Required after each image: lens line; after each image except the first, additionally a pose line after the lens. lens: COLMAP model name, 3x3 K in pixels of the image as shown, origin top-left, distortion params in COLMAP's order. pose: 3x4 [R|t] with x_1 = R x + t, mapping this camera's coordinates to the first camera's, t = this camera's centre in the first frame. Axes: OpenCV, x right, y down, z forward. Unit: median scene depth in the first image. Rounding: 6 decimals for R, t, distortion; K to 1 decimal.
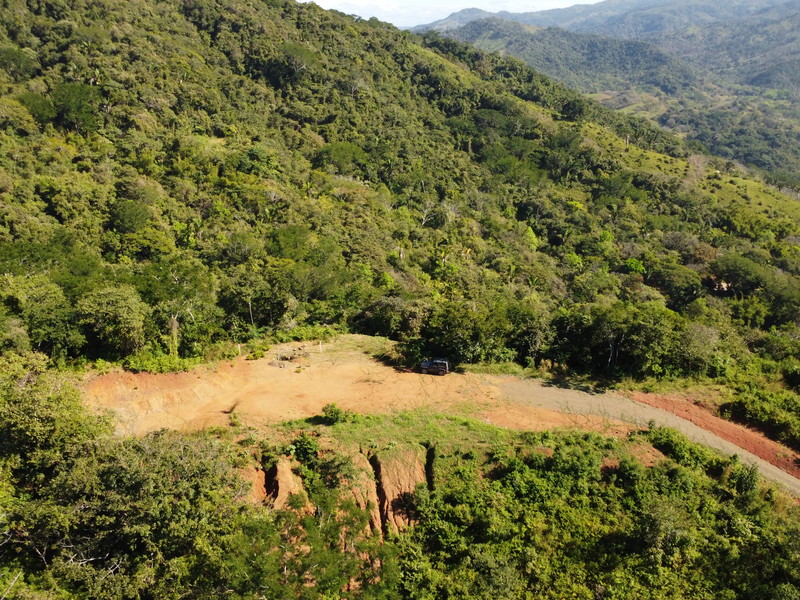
lens RADIAL K [[759.2, 0, 399.7], [0, 759.2, 303.0], [0, 0, 1]] dist [-0.039778, 0.000000]
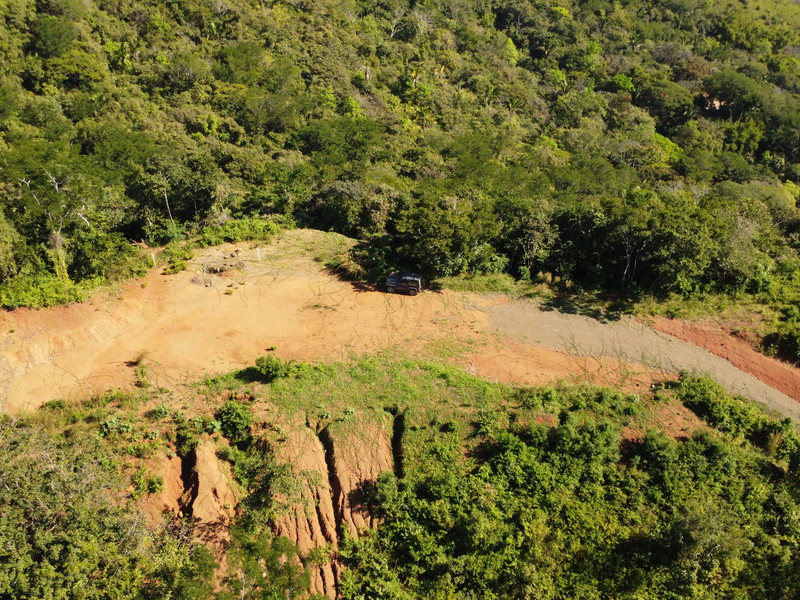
lens RADIAL K [[759.2, 0, 400.5], [0, 759.2, 295.0], [0, 0, 1]] dist [-0.039778, 0.000000]
pose [[0.999203, -0.018044, 0.035614, 0.014797], [0.008864, 0.970045, 0.242762, -0.096401], [-0.038927, -0.242253, 0.969432, 0.242863]]
